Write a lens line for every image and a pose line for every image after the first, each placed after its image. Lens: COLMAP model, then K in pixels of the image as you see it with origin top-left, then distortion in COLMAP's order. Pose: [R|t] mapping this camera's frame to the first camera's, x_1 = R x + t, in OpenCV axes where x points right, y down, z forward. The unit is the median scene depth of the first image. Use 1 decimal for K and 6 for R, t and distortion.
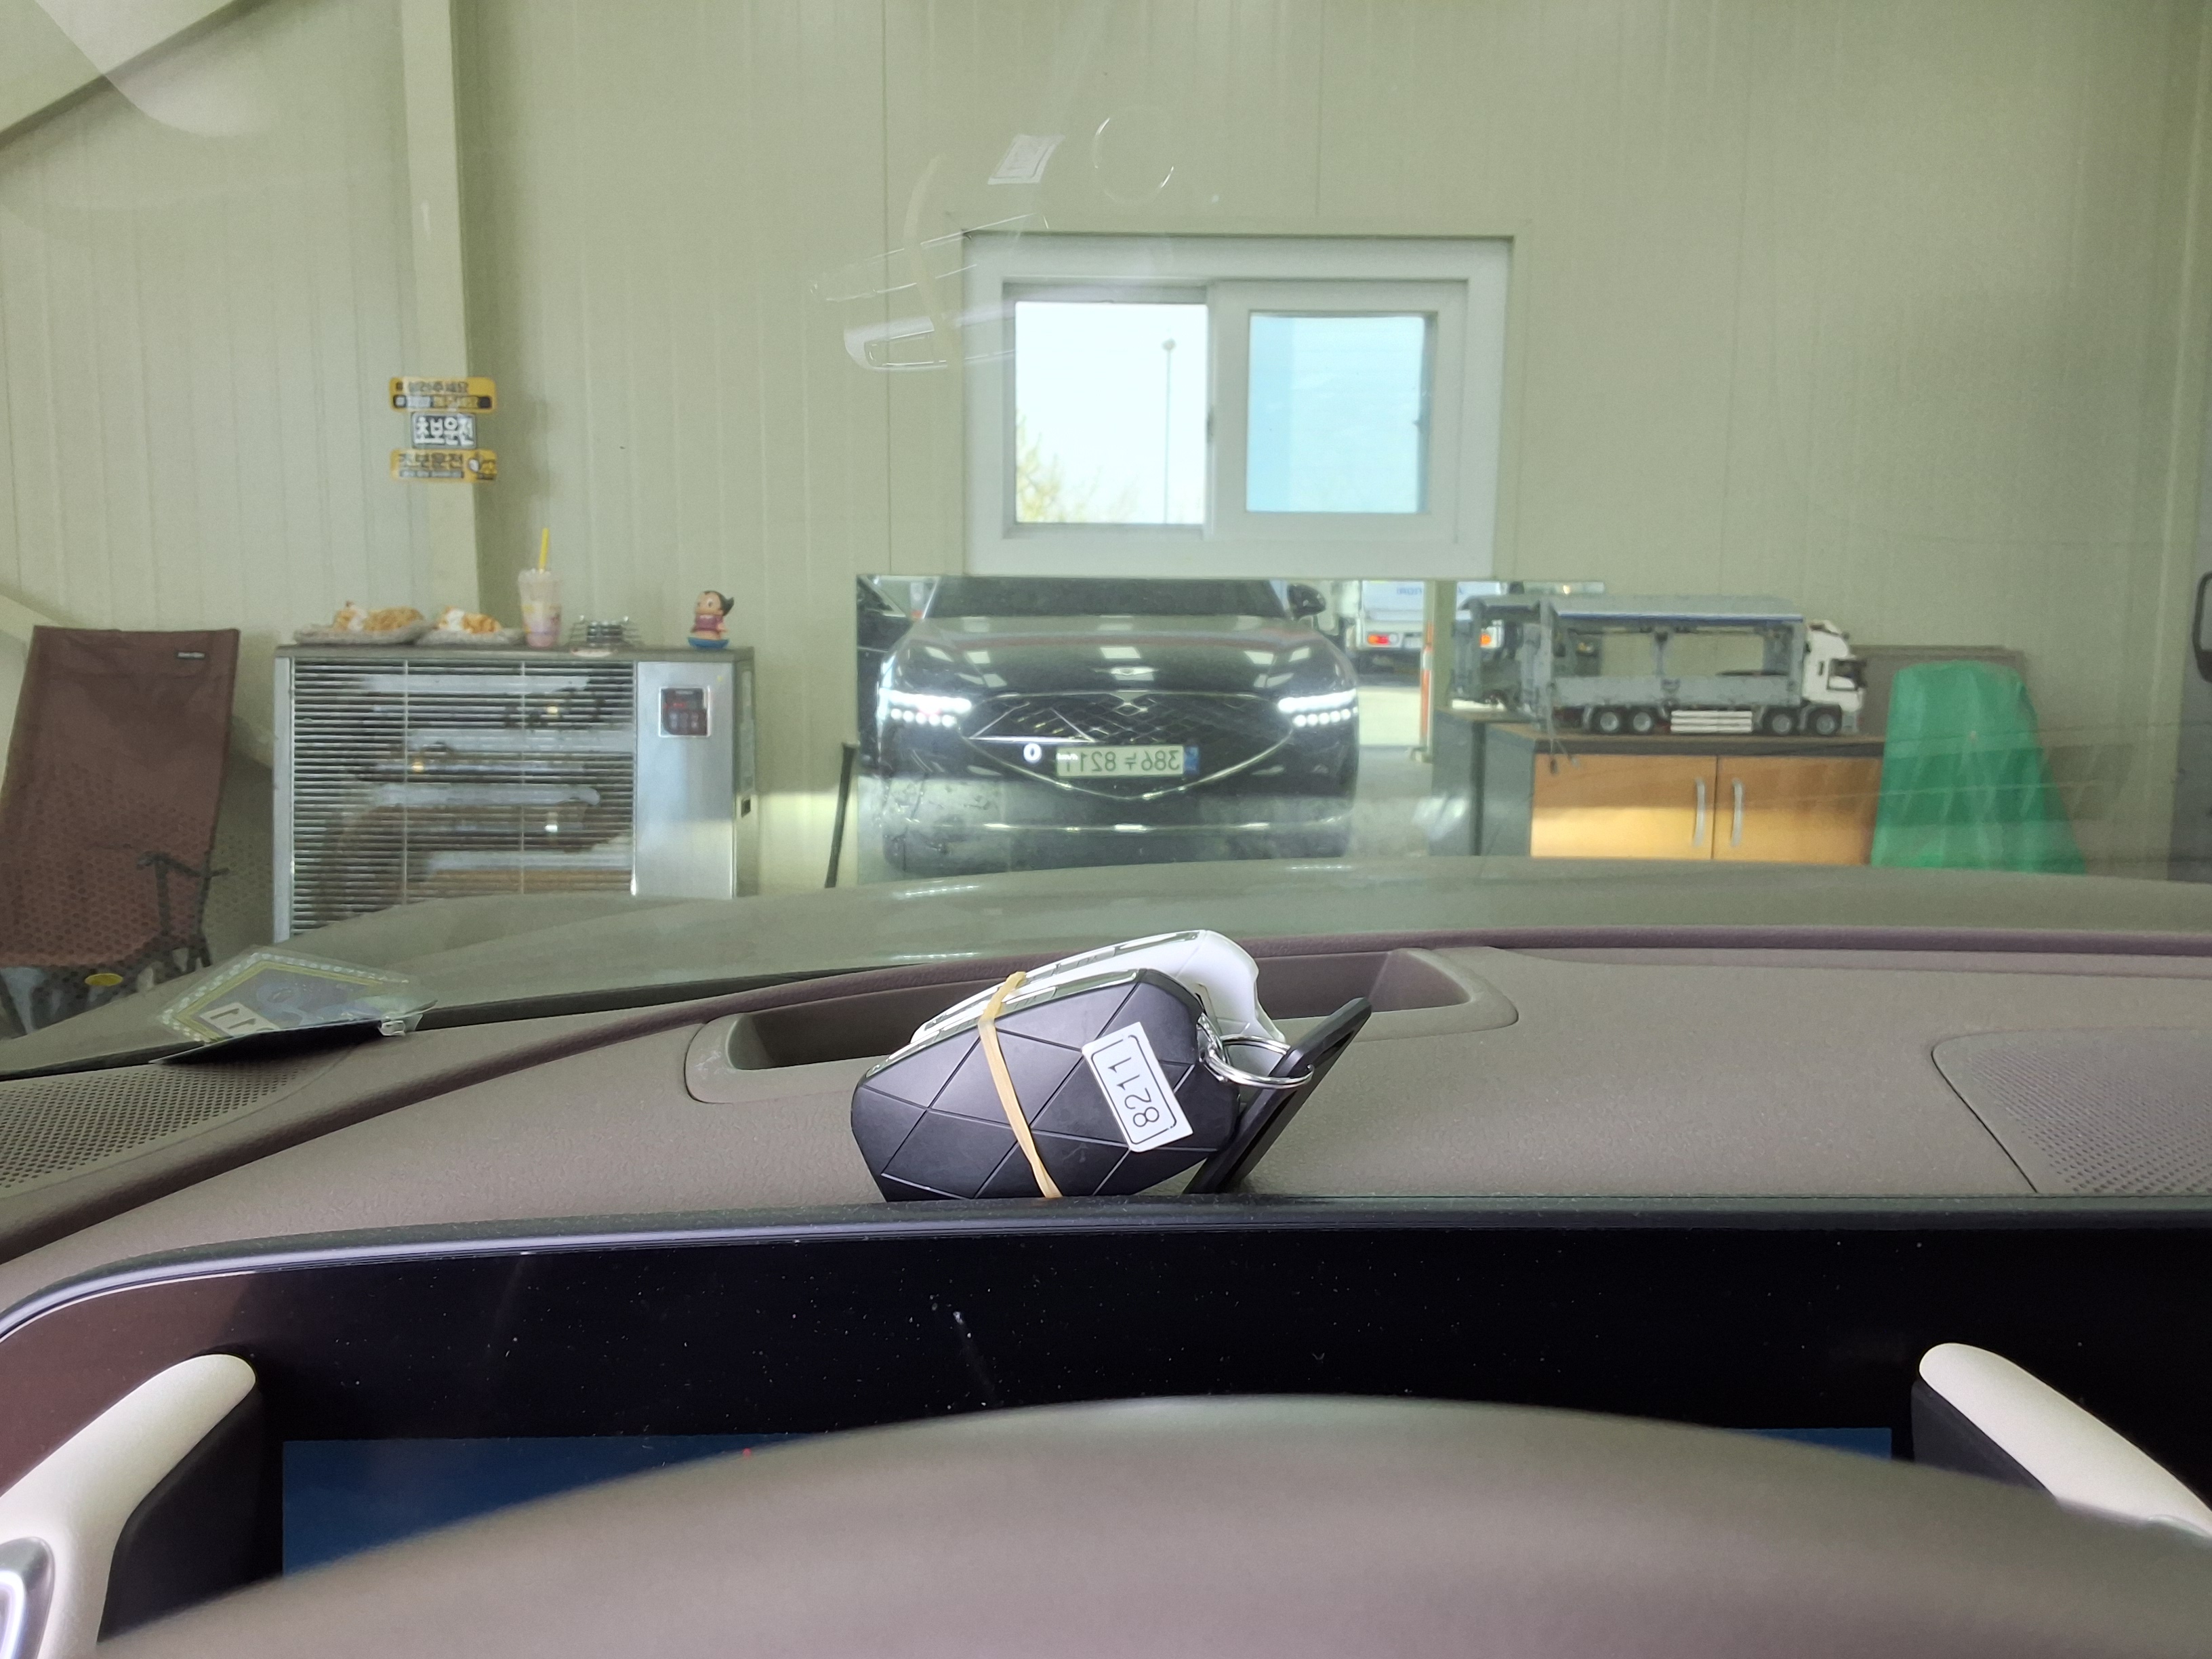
lens RADIAL K [[1761.5, 0, 1106.0], [0, 1761.5, 829.5], [0, 0, 1]] dist [0.105095, -0.192632]
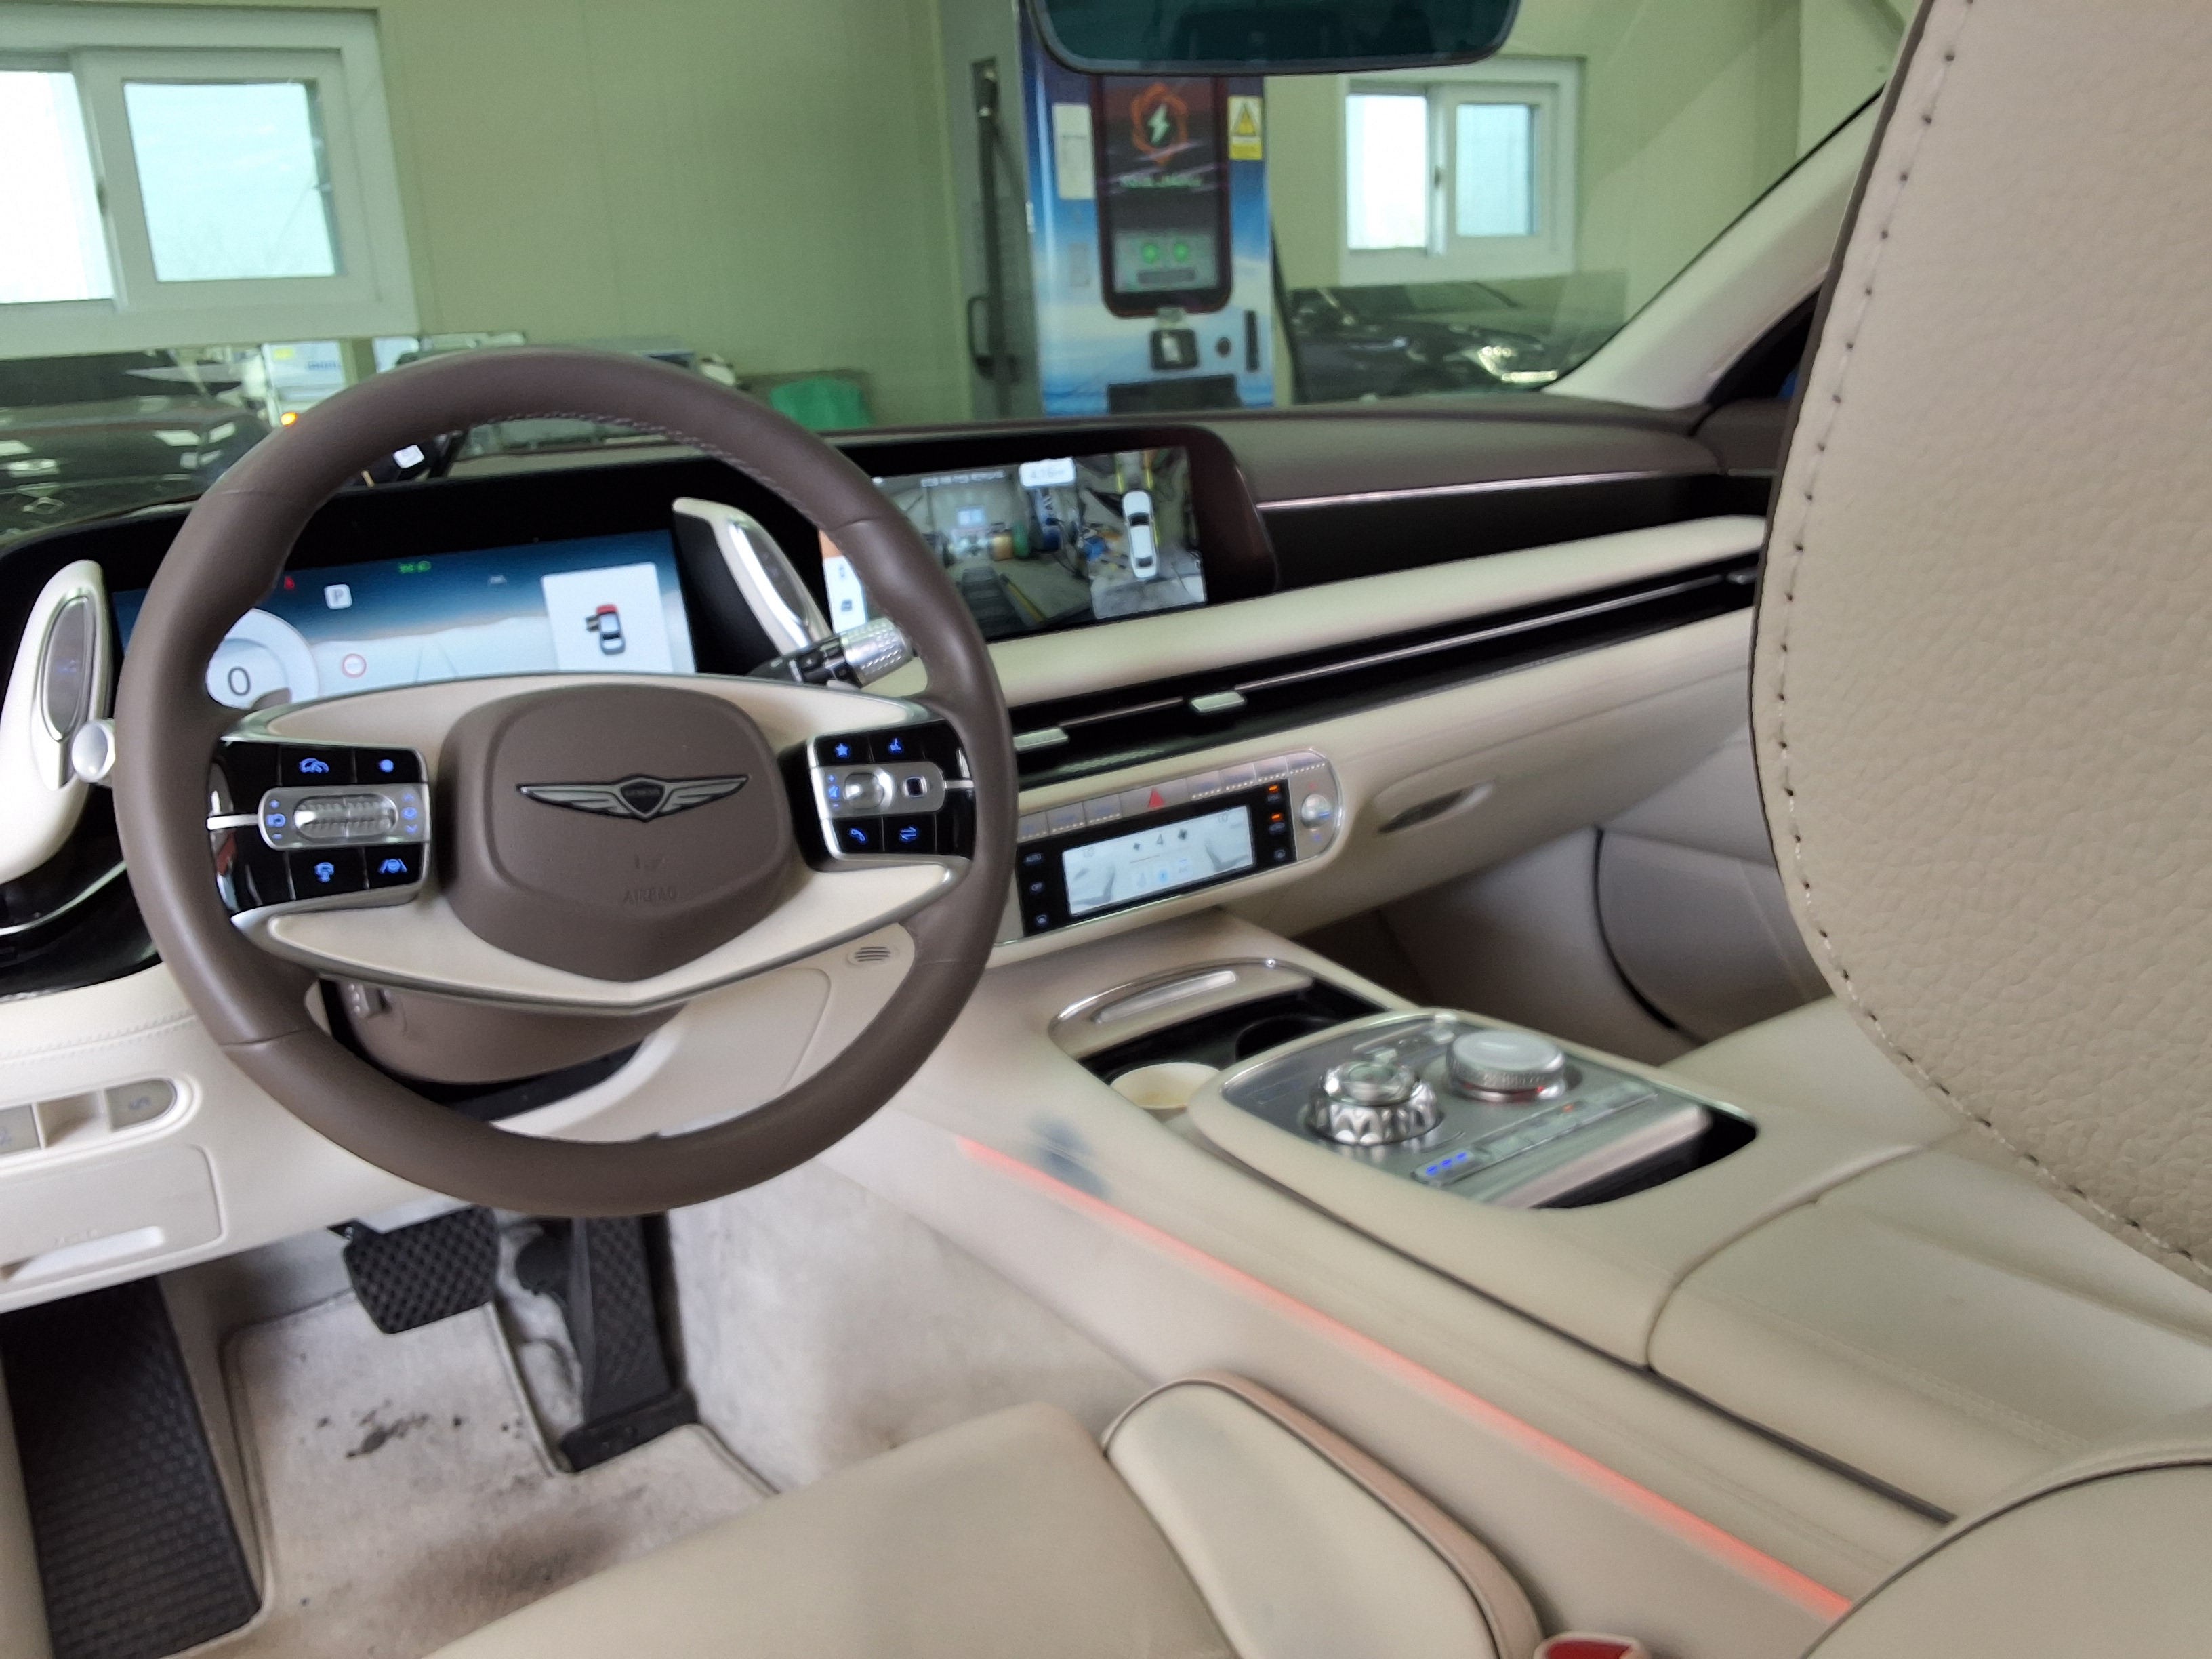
lens RADIAL K [[1761.5, 0, 1106.0], [0, 1761.5, 829.5], [0, 0, 1]] dist [0.105095, -0.192632]
pose [[0.836009, -0.203329, 0.509653, -0.056273], [0.136906, 0.976729, 0.165098, 0.036451], [-0.531362, -0.068249, 0.844391, -0.189503]]
